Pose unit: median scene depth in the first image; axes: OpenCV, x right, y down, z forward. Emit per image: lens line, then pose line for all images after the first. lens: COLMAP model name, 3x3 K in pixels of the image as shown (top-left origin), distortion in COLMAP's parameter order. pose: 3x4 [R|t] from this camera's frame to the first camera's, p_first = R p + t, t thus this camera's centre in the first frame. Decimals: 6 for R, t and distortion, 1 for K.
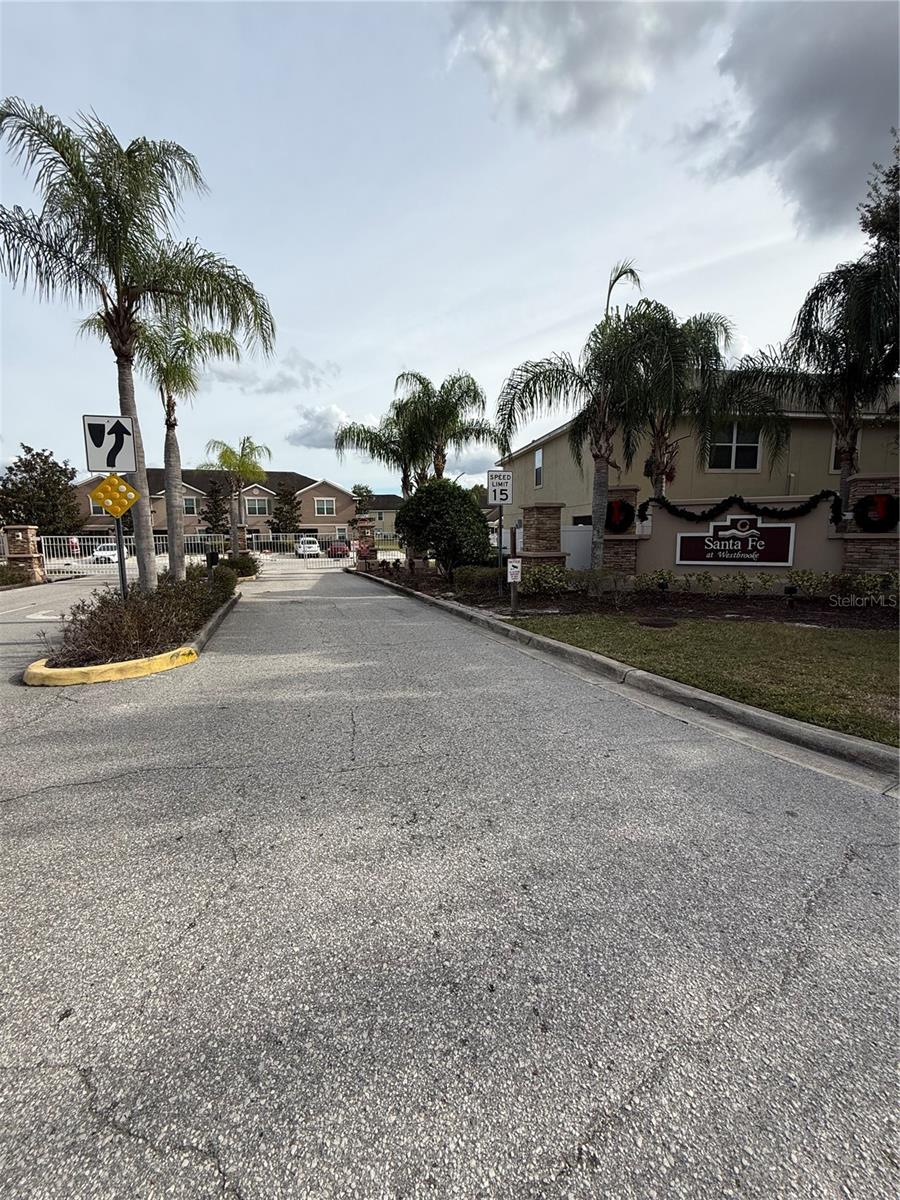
lens RADIAL K [[521.9, 0, 452.2], [0, 521.9, 605.2], [0, 0, 1]] dist [0.002577, 0.000153]
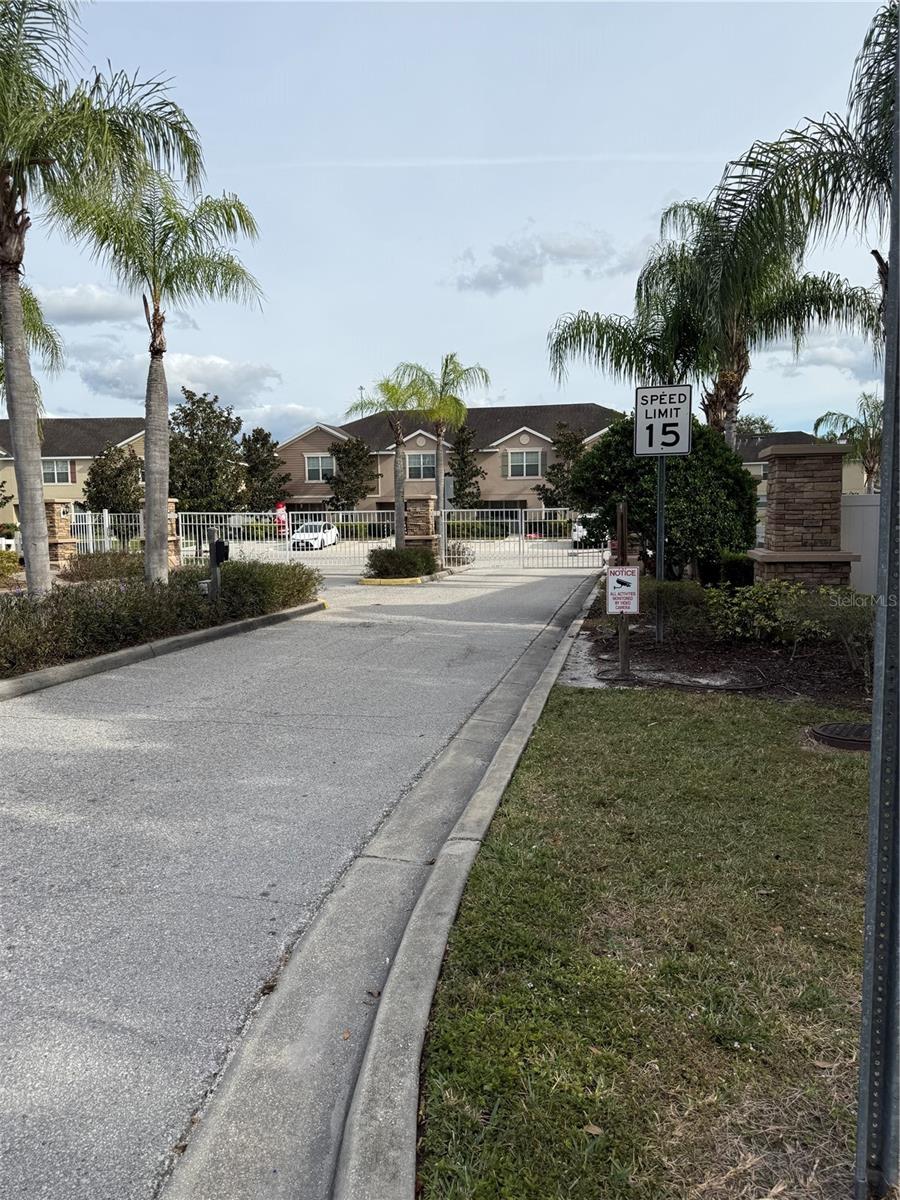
lens RADIAL K [[899.4, 0, 450.0], [0, 899.4, 600.0], [0, 0, 1]] dist [0.080635, -0.134843]
pose [[0.872892, 0.048858, -0.485462, 0.324238], [-0.064236, 0.997821, -0.015077, -0.028572], [0.483667, 0.044344, 0.874128, 0.154934]]
